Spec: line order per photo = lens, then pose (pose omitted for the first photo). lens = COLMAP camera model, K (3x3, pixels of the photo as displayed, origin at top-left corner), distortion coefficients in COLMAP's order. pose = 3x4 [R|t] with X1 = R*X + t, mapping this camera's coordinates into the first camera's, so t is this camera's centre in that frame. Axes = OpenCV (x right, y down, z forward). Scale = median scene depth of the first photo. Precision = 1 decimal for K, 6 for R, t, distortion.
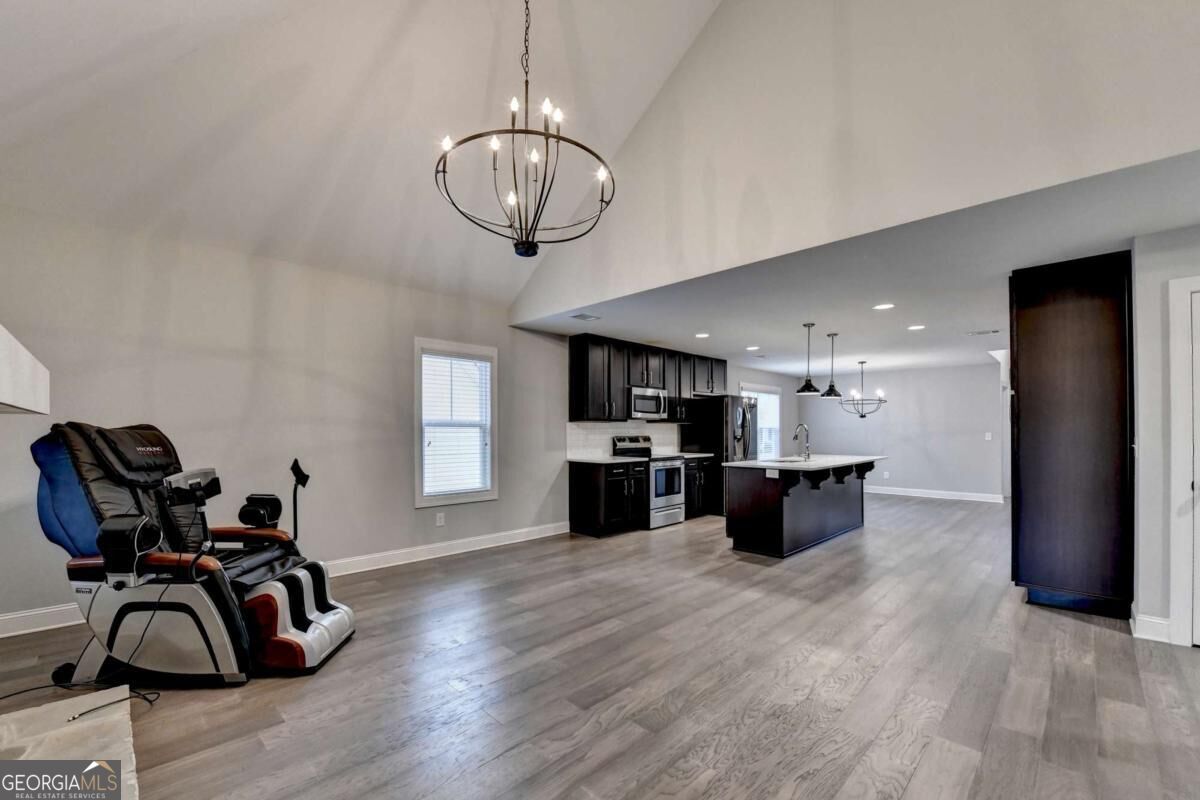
lens RADIAL K [[495.4, 0, 594.1], [0, 495.4, 415.1], [0, 0, 1]] dist [-0.013111, -0.000916]
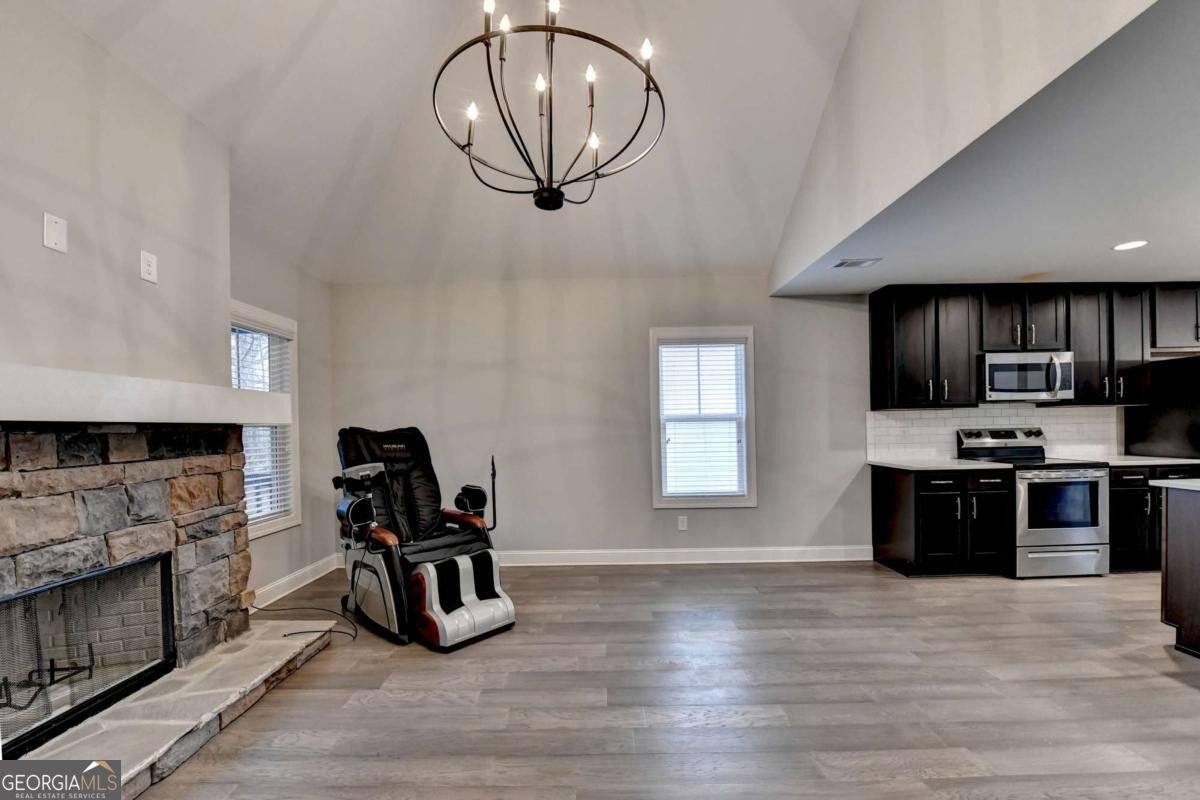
lens RADIAL K [[495.1, 0, 600.0], [0, 495.1, 421.8], [0, 0, 1]] dist [-0.008914, -0.005558]
pose [[0.701954, -0.021029, -0.711911, 0.217333], [0.041321, 0.999083, 0.011231, 0.005731], [0.711022, -0.037300, 0.702180, 0.230073]]
